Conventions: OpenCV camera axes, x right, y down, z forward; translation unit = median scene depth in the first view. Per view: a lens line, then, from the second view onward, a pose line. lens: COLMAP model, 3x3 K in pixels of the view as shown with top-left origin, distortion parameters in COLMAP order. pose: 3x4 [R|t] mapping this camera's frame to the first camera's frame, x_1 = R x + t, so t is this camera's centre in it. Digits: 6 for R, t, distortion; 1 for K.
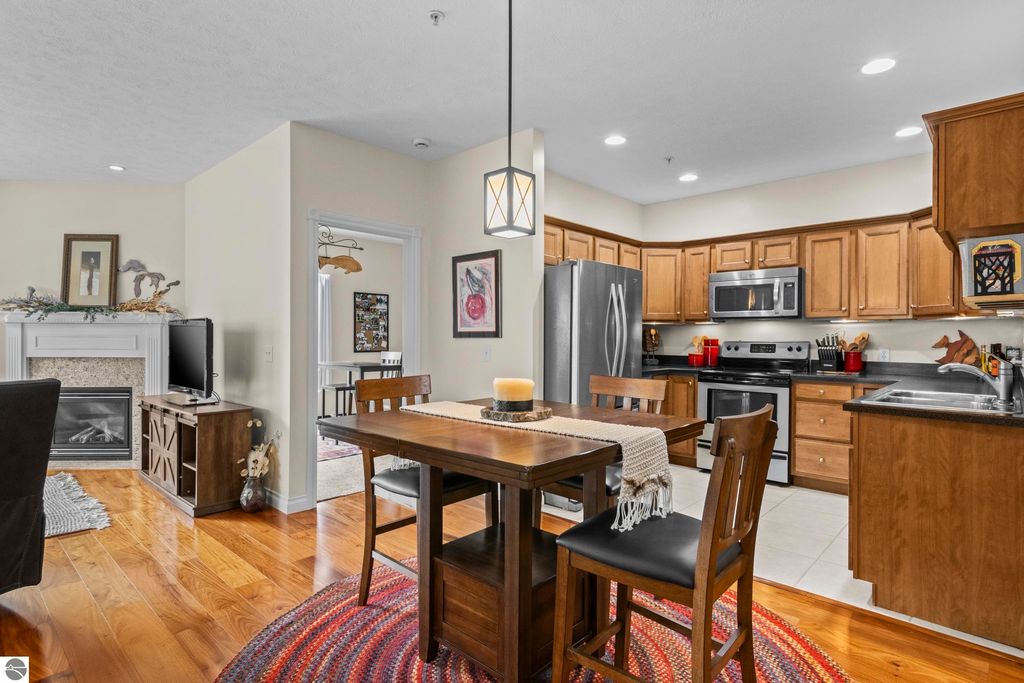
lens RADIAL K [[524.1, 0, 509.9], [0, 524.1, 338.6], [0, 0, 1]] dist [0.020334, -0.010932]
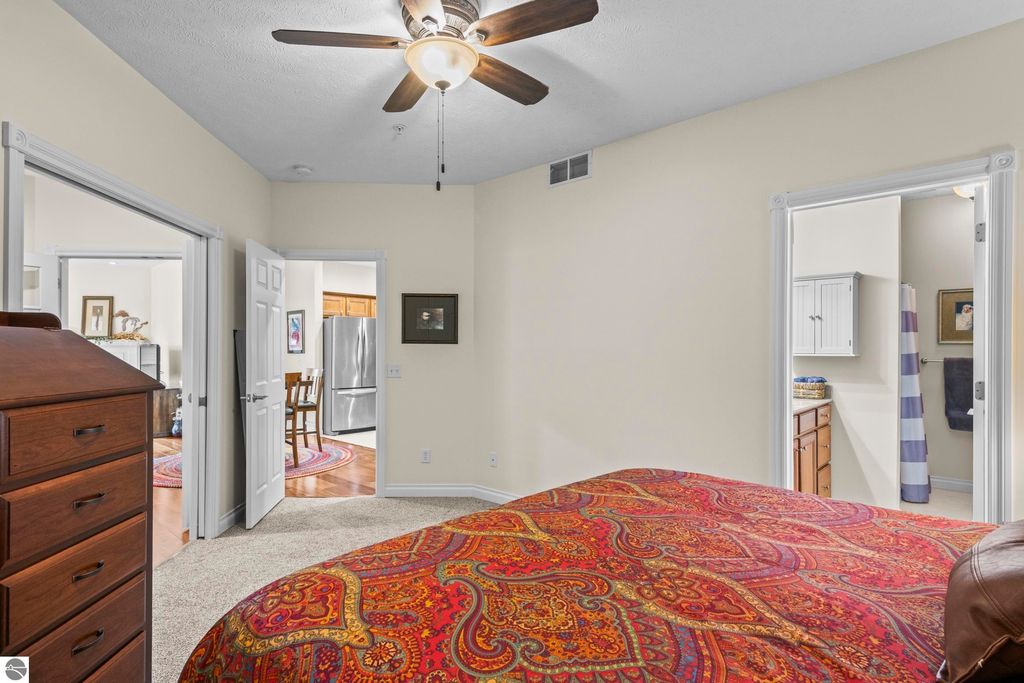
lens RADIAL K [[524.1, 0, 511.4], [0, 524.1, 349.1], [0, 0, 1]] dist [0.020334, -0.010932]
pose [[0.999939, -0.004680, 0.009998, 0.663221], [0.004759, 0.999957, -0.007923, 0.002117], [-0.009961, 0.007970, 0.999919, -0.902696]]
